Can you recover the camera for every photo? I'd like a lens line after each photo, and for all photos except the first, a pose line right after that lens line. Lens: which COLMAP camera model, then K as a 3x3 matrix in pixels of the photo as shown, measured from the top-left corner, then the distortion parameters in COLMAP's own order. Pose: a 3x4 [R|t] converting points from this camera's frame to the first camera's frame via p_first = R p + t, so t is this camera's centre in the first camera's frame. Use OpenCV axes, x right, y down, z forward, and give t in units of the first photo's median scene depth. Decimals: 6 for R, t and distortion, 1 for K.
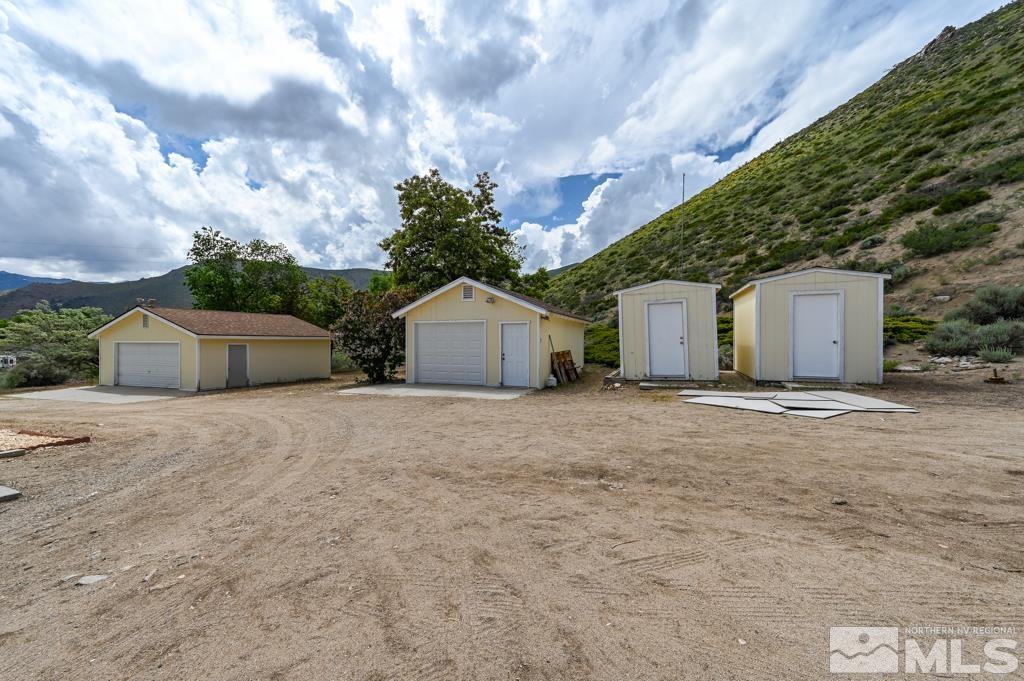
lens RADIAL K [[401.2, 0, 536.1], [0, 401.2, 338.2], [0, 0, 1]] dist [0.018087, 0.002246]
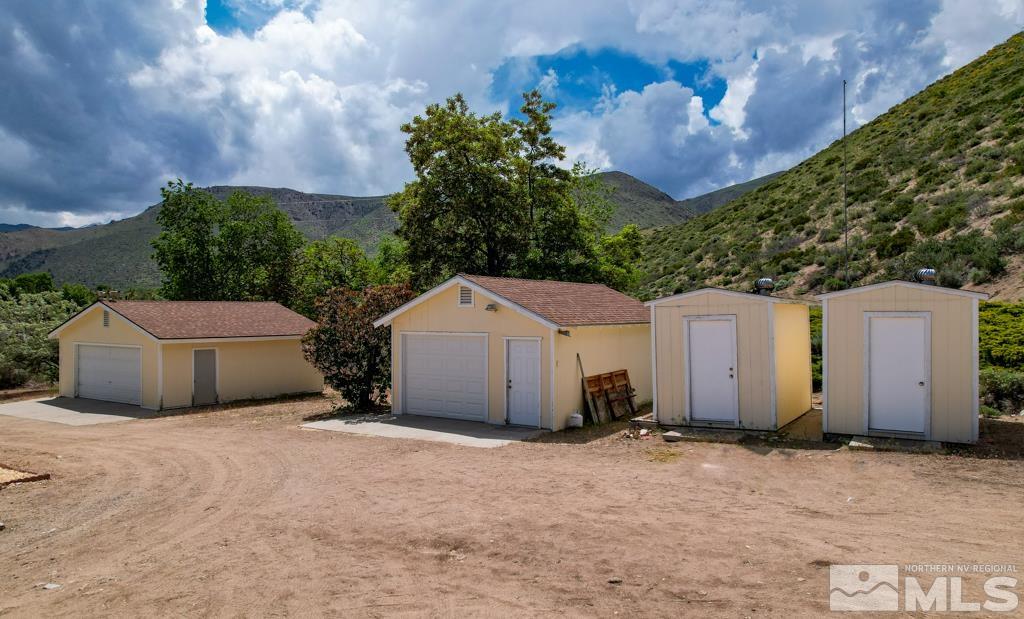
lens RADIAL K [[721.0, 0, 592.5], [0, 721.0, 301.5], [0, 0, 1]] dist [-0.074546, 0.054225]
pose [[0.985716, 0.002332, -0.168402, 0.290636], [-0.003028, 0.999988, -0.003873, -0.100985], [0.168390, 0.004327, 0.985711, -0.267962]]
